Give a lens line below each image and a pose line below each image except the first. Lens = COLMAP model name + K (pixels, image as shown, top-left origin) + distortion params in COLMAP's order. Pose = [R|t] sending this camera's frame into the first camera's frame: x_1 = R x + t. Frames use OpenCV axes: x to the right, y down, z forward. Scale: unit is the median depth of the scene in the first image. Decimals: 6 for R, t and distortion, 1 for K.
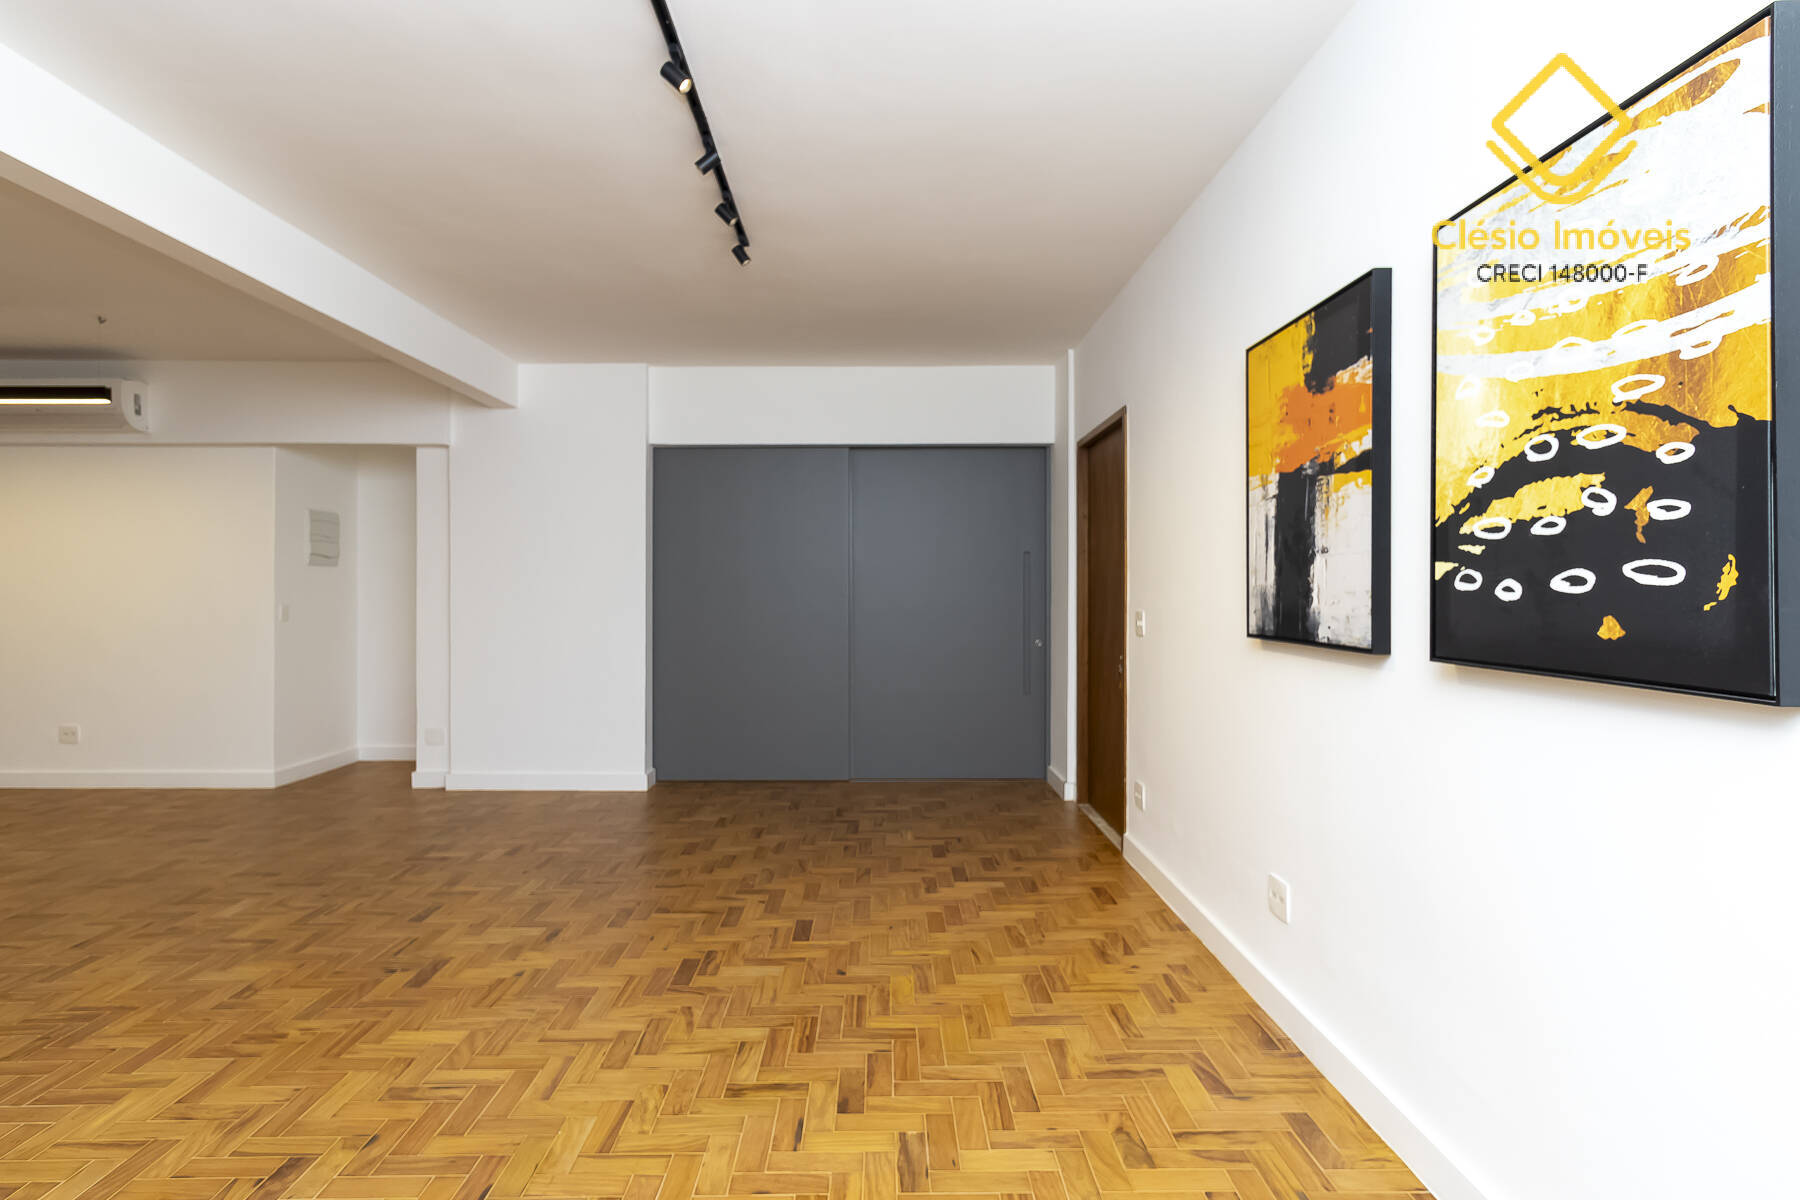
lens RADIAL K [[845.6, 0, 867.7], [0, 845.6, 595.1], [0, 0, 1]] dist [0.003345, 0.000328]
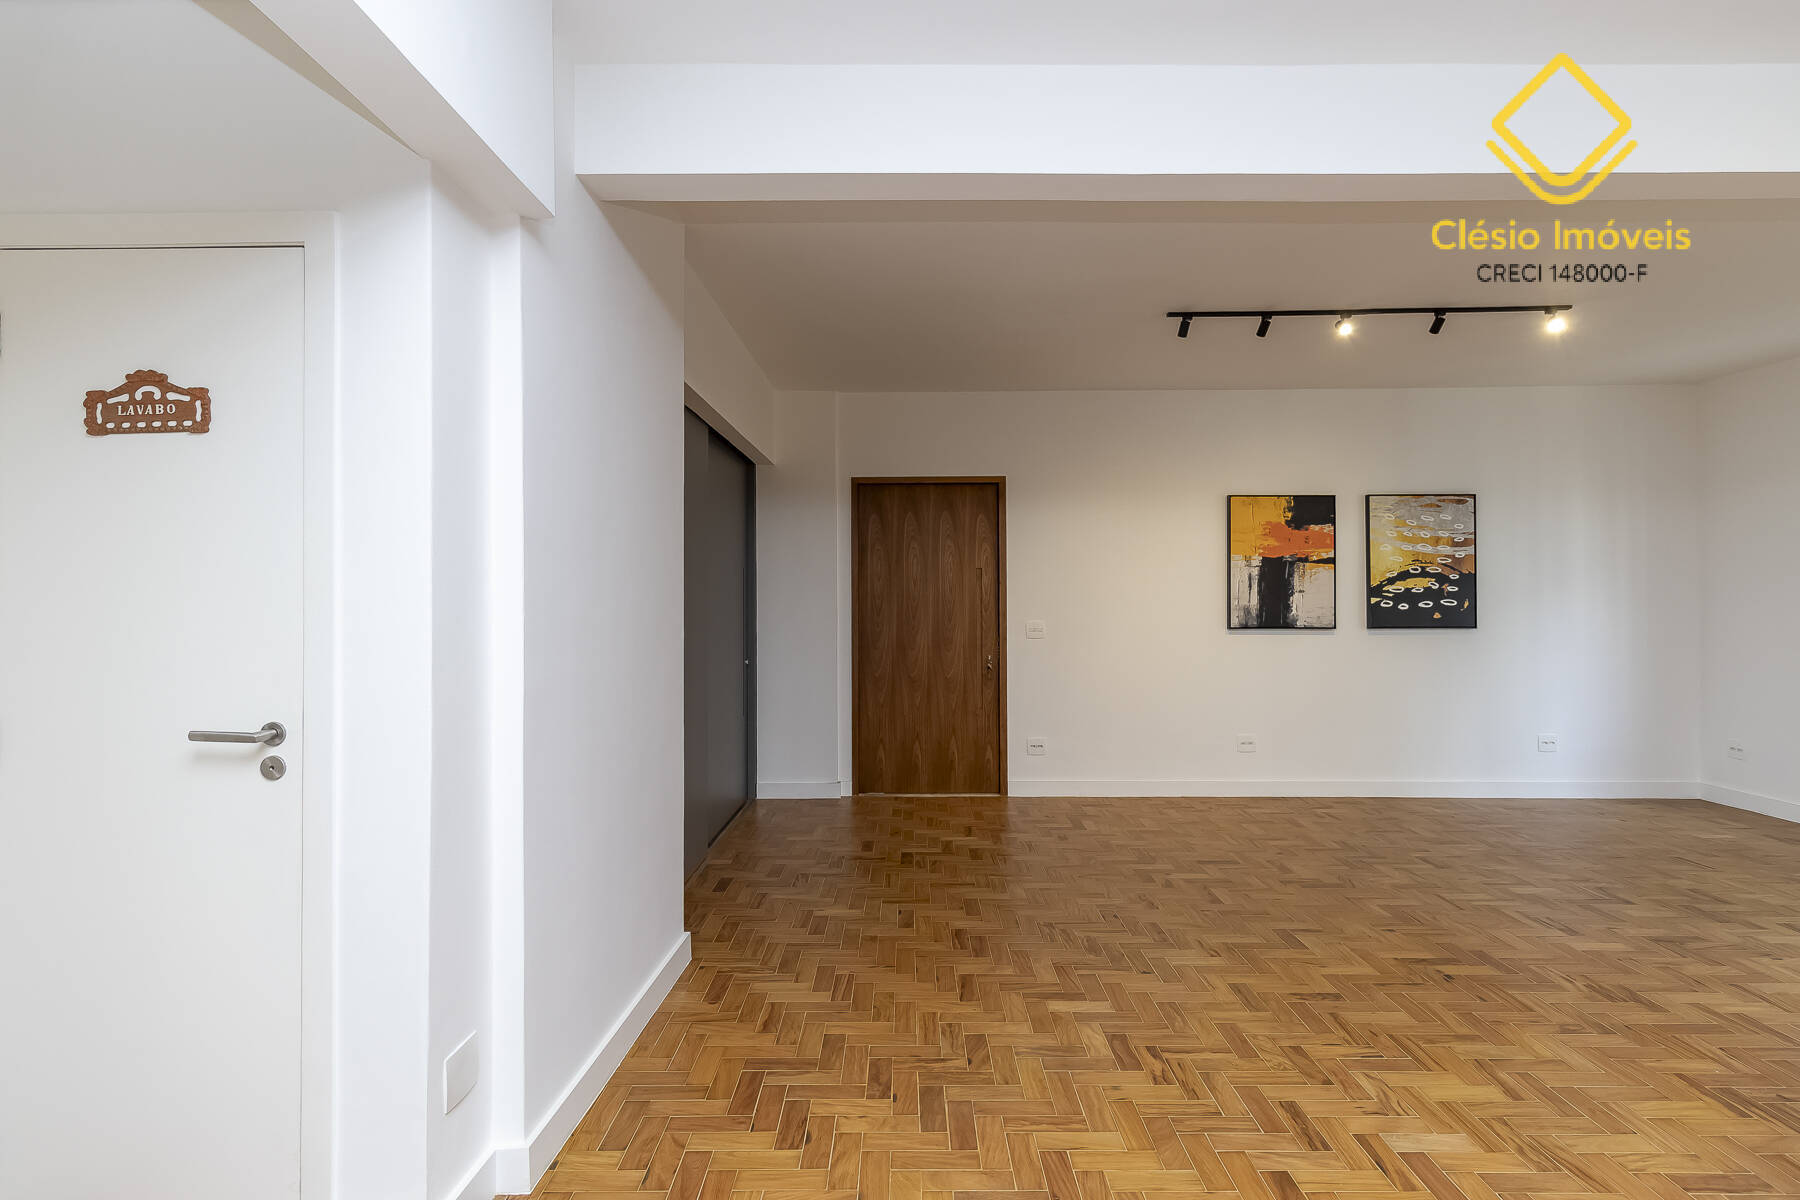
lens RADIAL K [[834.6, 0, 914.5], [0, 834.6, 586.8], [0, 0, 1]] dist [0.107258, -0.067903]
pose [[0.007952, 0.016782, 0.999828, -2.051574], [0.006648, 0.999836, -0.016835, -0.030217], [-0.999946, 0.006781, 0.007839, 2.139059]]
